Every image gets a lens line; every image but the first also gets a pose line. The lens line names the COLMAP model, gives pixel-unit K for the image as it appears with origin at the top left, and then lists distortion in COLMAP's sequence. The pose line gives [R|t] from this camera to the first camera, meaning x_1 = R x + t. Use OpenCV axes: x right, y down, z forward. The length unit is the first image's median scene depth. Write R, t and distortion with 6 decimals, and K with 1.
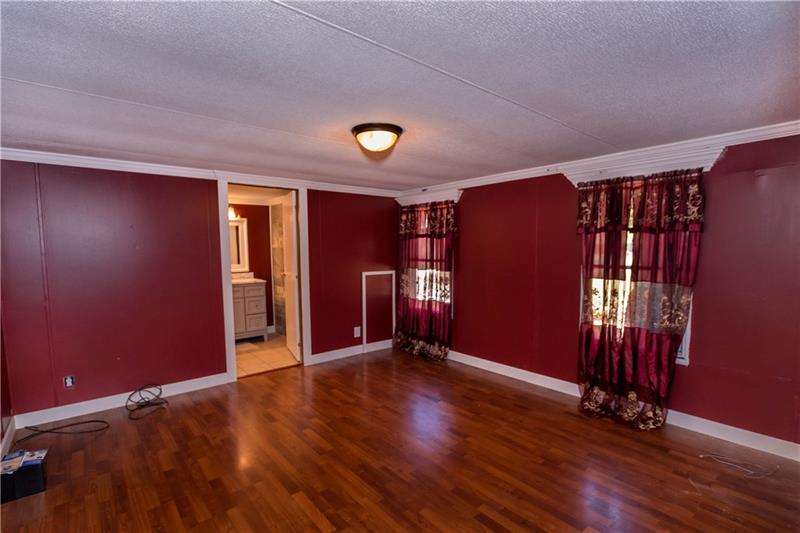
lens RADIAL K [[380.6, 0, 399.7], [0, 380.6, 278.9], [0, 0, 1]] dist [-0.010944, 0.000818]
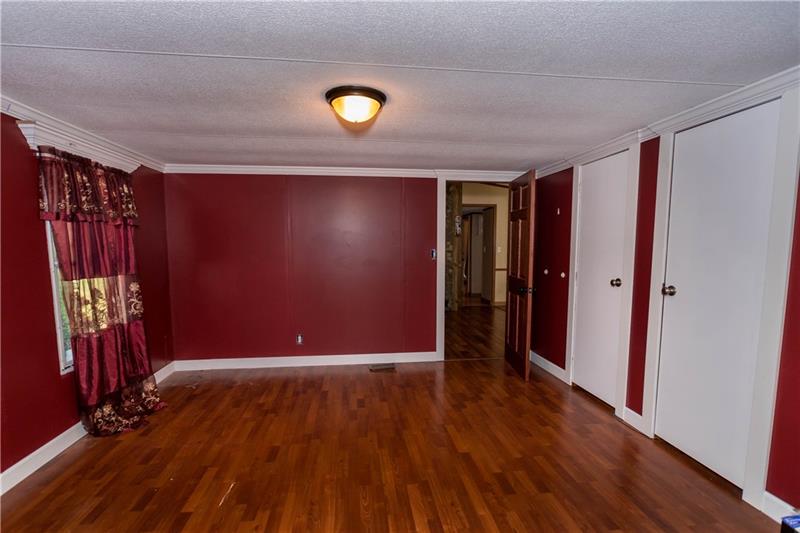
lens RADIAL K [[380.6, 0, 399.7], [0, 380.6, 278.9], [0, 0, 1]] dist [-0.010944, 0.000818]
pose [[-0.837000, -0.044902, 0.545358, -0.612079], [0.052259, 0.985513, 0.161349, -0.122503], [-0.544702, 0.163549, -0.822527, 1.689997]]
